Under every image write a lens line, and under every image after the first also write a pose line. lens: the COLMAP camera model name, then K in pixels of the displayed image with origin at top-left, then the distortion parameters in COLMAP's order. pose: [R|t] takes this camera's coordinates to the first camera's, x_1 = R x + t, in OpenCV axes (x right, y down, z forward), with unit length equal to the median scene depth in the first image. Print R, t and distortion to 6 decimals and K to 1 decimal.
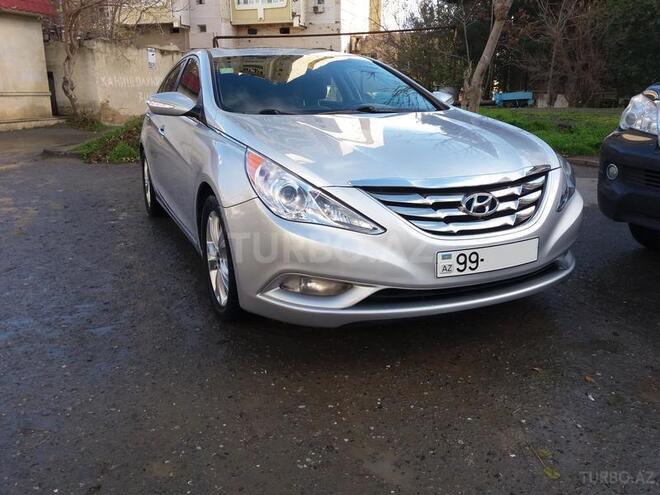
lens RADIAL K [[555.0, 0, 330.1], [0, 555.0, 246.7], [0, 0, 1]] dist [0.013544, -0.005788]
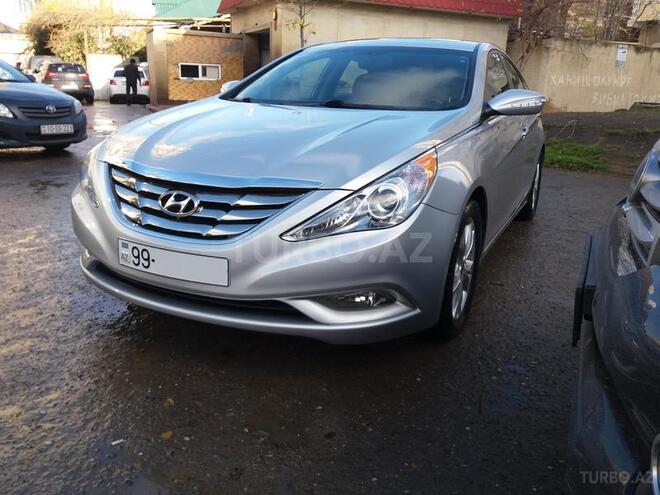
lens RADIAL K [[555.0, 0, 330.1], [0, 555.0, 248.4], [0, 0, 1]] dist [0.013544, -0.005788]
pose [[0.643377, 0.243846, -0.725676, 0.149783], [-0.242006, 0.964088, 0.109399, -0.022284], [0.726291, 0.105233, 0.679284, 0.077229]]
